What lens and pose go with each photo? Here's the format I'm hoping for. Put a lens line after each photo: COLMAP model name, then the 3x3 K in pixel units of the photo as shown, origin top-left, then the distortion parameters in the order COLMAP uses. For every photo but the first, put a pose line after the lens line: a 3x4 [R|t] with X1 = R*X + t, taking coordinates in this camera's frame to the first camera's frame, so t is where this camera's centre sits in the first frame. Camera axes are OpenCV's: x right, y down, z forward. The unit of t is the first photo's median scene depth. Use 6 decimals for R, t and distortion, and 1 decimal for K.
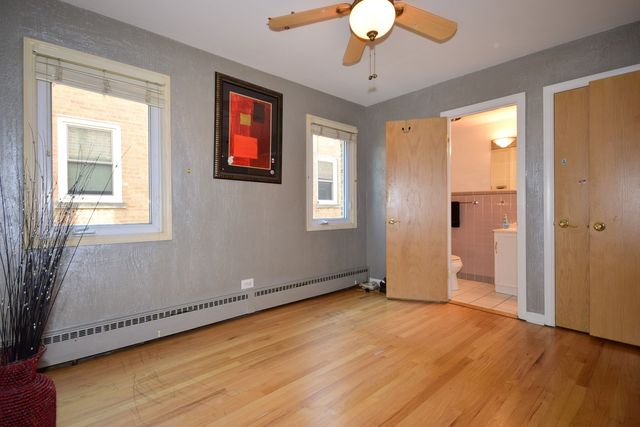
lens RADIAL K [[308.6, 0, 320.2], [0, 308.6, 208.8], [0, 0, 1]] dist [-0.017146, -0.000092]
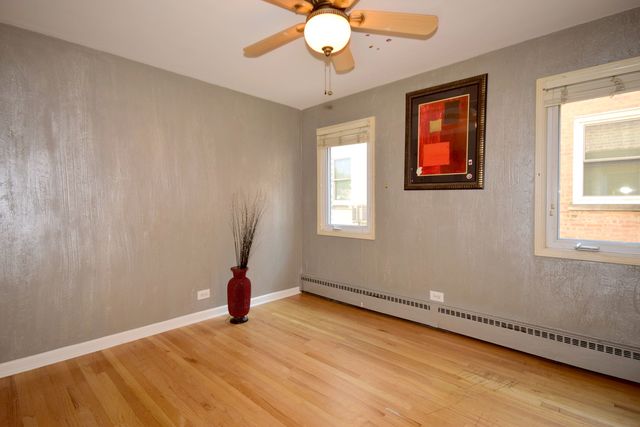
lens RADIAL K [[315.7, 0, 320.5], [0, 315.7, 214.2], [0, 0, 1]] dist [0.003433, -0.000149]
pose [[0.055579, 0.024416, -0.998156, 0.750690], [-0.011116, 0.999654, 0.023833, -0.034032], [0.998392, 0.009771, 0.055832, 0.602881]]
